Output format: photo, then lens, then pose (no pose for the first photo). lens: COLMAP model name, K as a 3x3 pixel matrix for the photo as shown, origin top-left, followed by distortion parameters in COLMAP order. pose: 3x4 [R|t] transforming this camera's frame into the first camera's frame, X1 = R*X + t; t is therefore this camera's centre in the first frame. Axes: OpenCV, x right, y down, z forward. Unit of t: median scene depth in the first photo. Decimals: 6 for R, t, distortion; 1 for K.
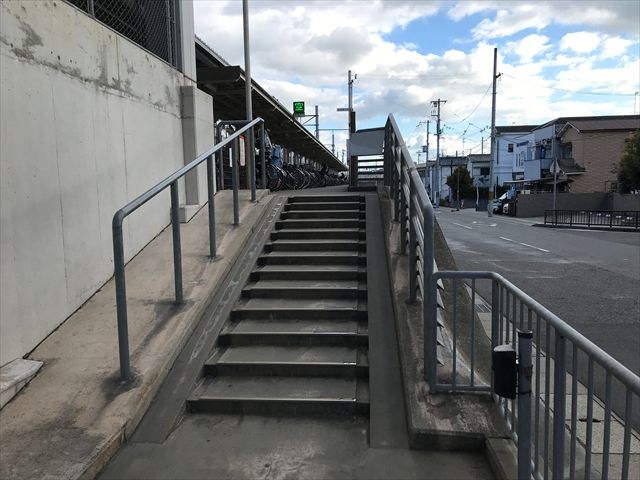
lens RADIAL K [[538.1, 0, 320.0], [0, 538.1, 240.0], [0, 0, 1]] dist [0.009531, 0.003665]
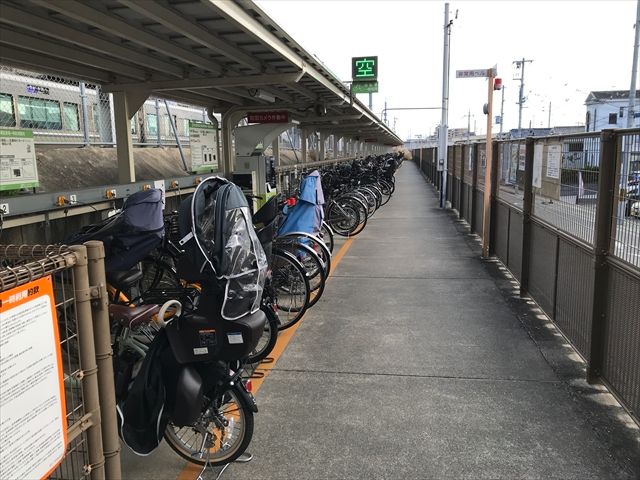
lens RADIAL K [[538.1, 0, 320.0], [0, 538.1, 240.0], [0, 0, 1]] dist [0.009531, 0.003665]
pose [[0.996222, 0.009758, -0.086290, -0.012090], [-0.004574, 0.998183, 0.060078, -0.045728], [0.086720, -0.059456, 0.994457, 0.188160]]
